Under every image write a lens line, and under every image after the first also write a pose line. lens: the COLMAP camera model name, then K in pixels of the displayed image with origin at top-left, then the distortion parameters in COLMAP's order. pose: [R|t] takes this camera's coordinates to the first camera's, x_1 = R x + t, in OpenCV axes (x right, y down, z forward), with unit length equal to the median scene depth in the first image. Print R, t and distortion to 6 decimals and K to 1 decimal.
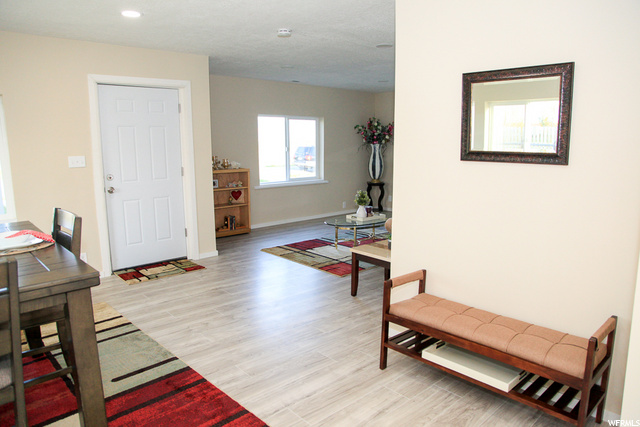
lens RADIAL K [[434.0, 0, 319.8], [0, 434.0, 212.1], [0, 0, 1]] dist [-0.094834, 0.027440]
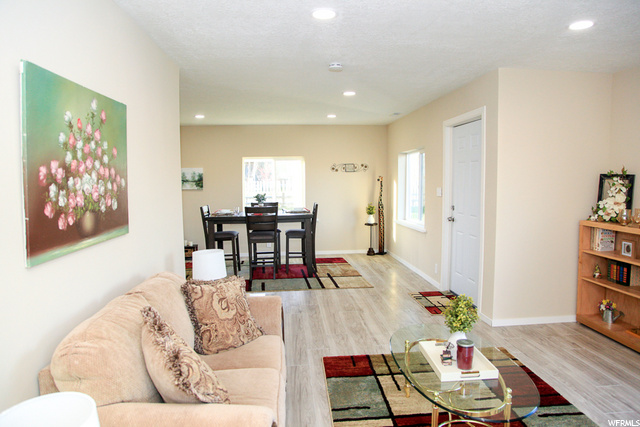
lens RADIAL K [[434.0, 0, 321.4], [0, 434.0, 212.1], [0, 0, 1]] dist [-0.094834, 0.027440]
pose [[-0.614884, 0.069040, -0.785590, 0.933612], [-0.113085, 0.978146, 0.174474, -0.346153], [0.780468, 0.196120, -0.593639, 2.097349]]
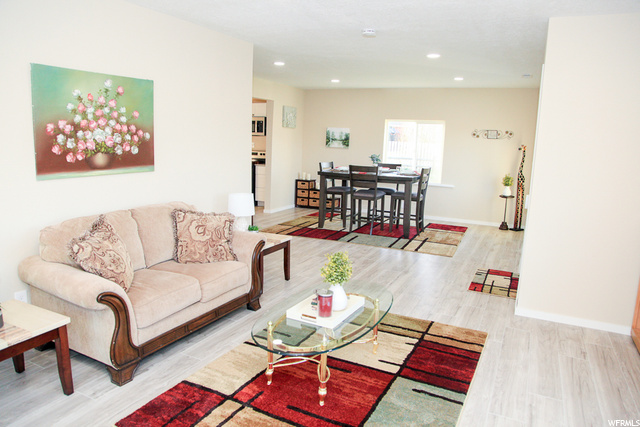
lens RADIAL K [[434.0, 0, 322.8], [0, 434.0, 215.0], [0, 0, 1]] dist [-0.094834, 0.027440]
pose [[-0.932177, 0.033725, -0.360428, 0.512859], [-0.089046, 0.943697, 0.318602, -0.425729], [0.350880, 0.329088, -0.876689, 2.568569]]
